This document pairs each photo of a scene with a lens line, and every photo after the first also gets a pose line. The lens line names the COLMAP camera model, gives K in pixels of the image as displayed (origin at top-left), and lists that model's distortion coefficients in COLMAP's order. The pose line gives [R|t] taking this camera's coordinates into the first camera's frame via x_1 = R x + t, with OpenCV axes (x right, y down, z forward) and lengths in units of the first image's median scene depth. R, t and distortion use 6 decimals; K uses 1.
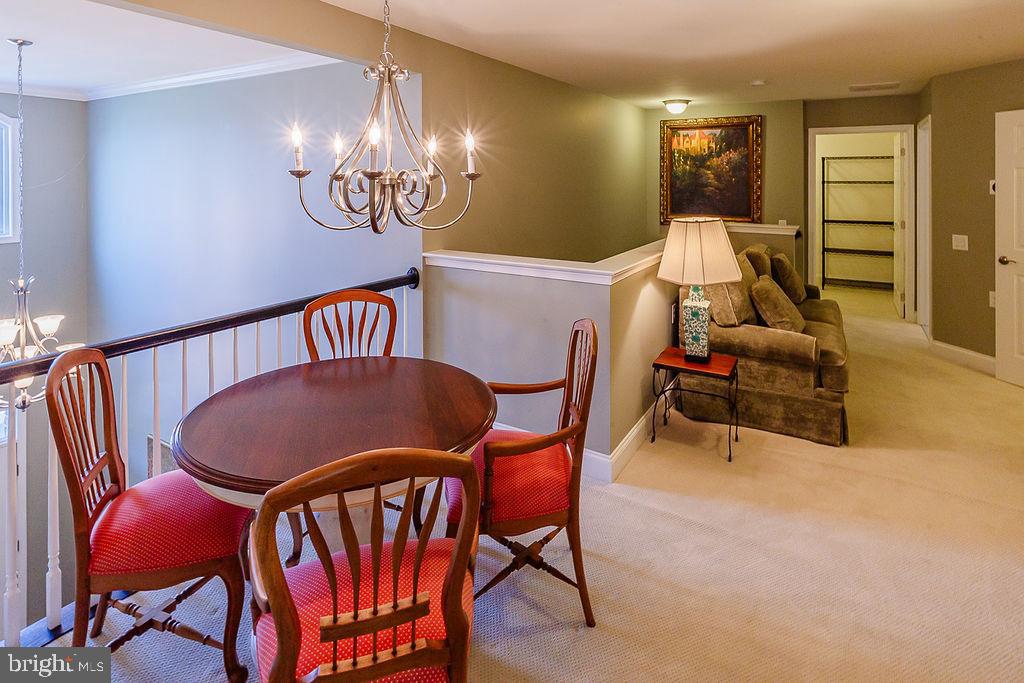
lens RADIAL K [[519.4, 0, 513.8], [0, 519.4, 301.9], [0, 0, 1]] dist [0.001264, 0.000132]
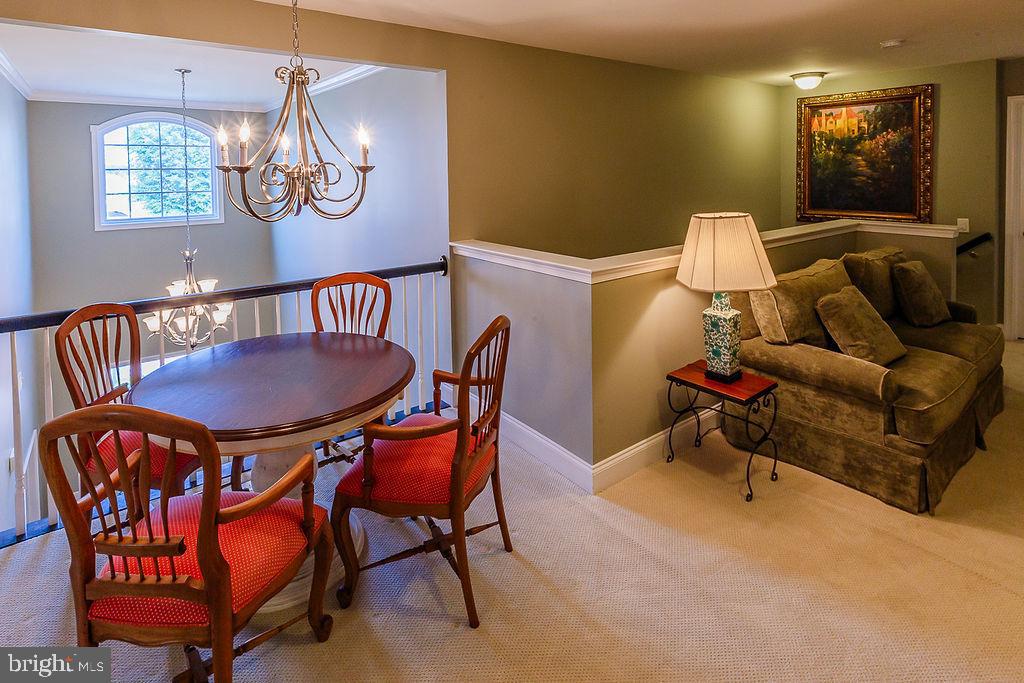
lens RADIAL K [[514.0, 0, 531.2], [0, 514.0, 305.3], [0, 0, 1]] dist [0.001456, -0.000336]
pose [[0.929600, 0.081201, -0.359513, 0.340476], [-0.072716, 0.996663, 0.037087, -0.016876], [0.361325, -0.008333, 0.932403, 0.084284]]
